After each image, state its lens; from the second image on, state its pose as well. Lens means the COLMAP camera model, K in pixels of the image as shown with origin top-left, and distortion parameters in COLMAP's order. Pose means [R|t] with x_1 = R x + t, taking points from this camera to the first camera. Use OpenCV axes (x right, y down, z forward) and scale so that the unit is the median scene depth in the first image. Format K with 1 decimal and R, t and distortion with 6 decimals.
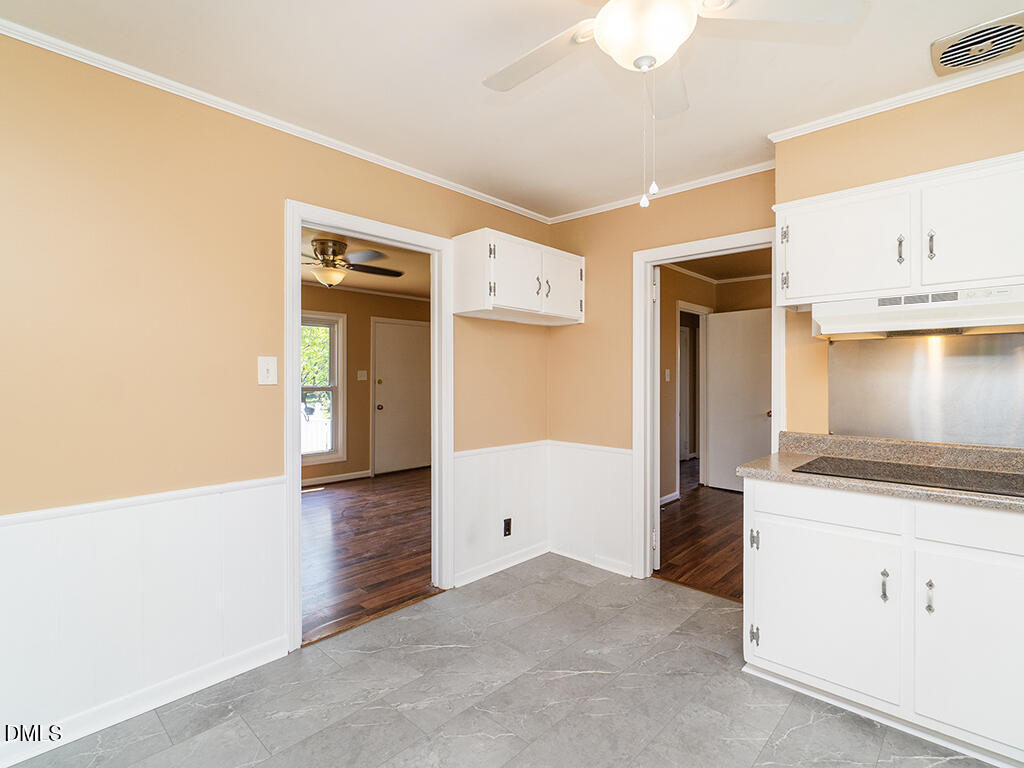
lens RADIAL K [[505.6, 0, 550.7], [0, 505.6, 384.6], [0, 0, 1]] dist [-0.011700, 0.000839]
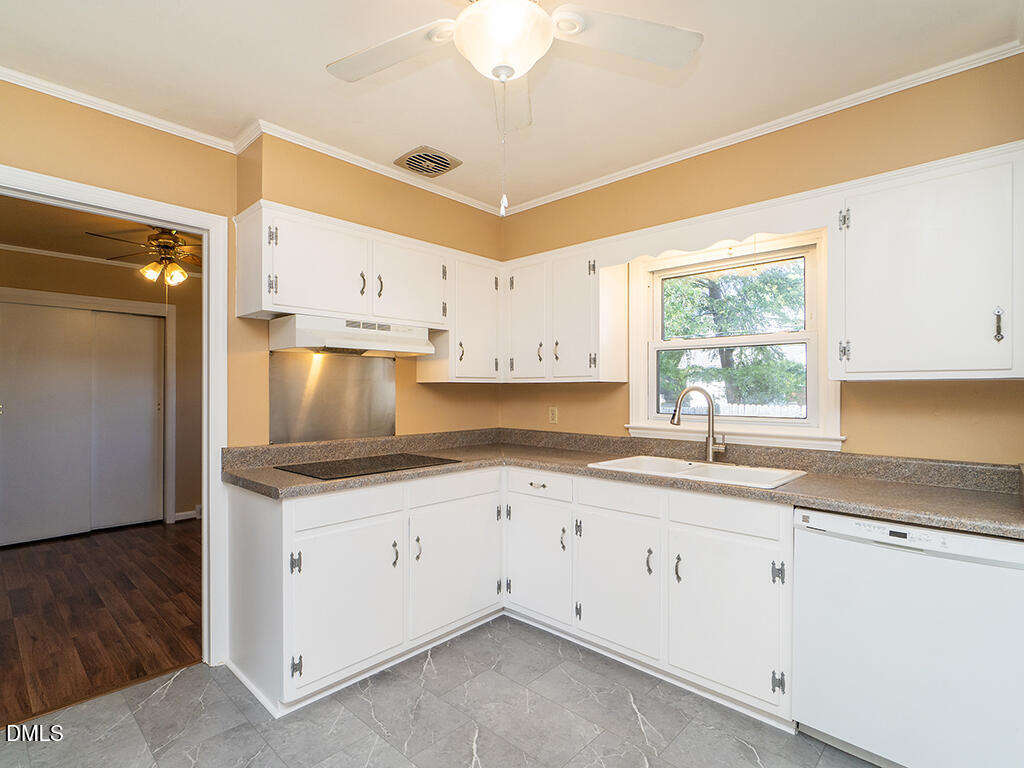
lens RADIAL K [[505.6, 0, 499.0], [0, 505.6, 389.0], [0, 0, 1]] dist [-0.011700, 0.000839]
pose [[0.048327, 0.000898, 0.998831, -0.520622], [0.010430, 0.999945, -0.001404, -0.005612], [-0.998777, 0.010485, 0.048315, 0.606972]]
